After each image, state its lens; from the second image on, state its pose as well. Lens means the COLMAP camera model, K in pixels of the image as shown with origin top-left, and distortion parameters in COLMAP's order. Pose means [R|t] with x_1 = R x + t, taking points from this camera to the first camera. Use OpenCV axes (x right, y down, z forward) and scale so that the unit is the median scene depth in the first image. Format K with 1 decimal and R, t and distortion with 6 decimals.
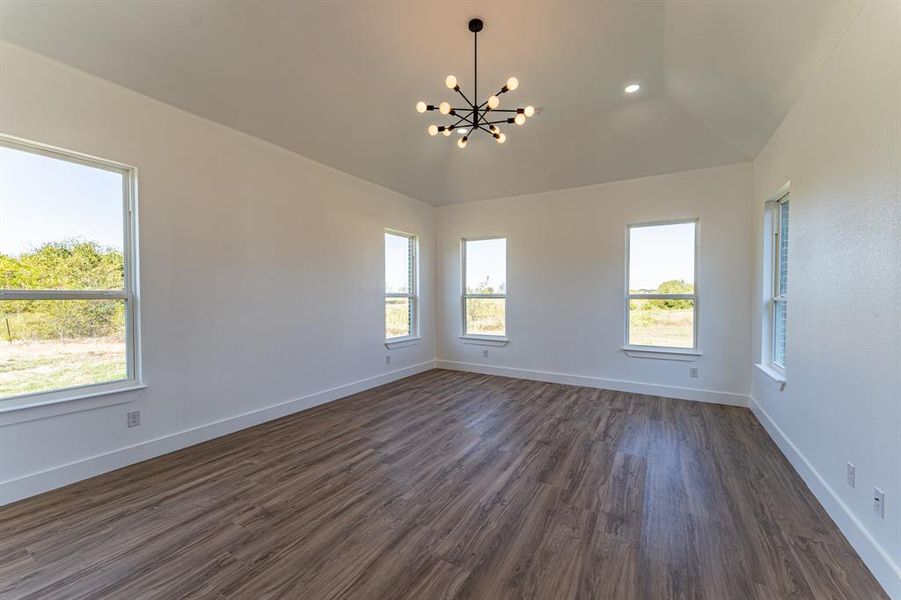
lens RADIAL K [[365.7, 0, 451.0], [0, 365.7, 302.0], [0, 0, 1]] dist [-0.000394, -0.000044]
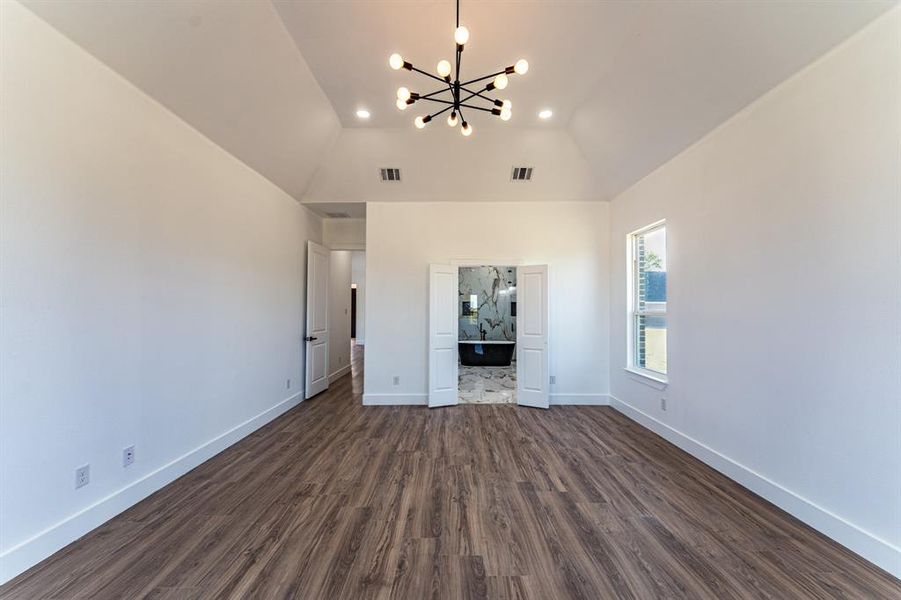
lens RADIAL K [[365.7, 0, 451.0], [0, 365.7, 302.0], [0, 0, 1]] dist [-0.000394, -0.000044]
pose [[-0.864254, -0.017614, -0.502748, 0.515723], [-0.015734, 0.999844, -0.007982, -0.037697], [0.502810, 0.001012, -0.864396, 1.820178]]
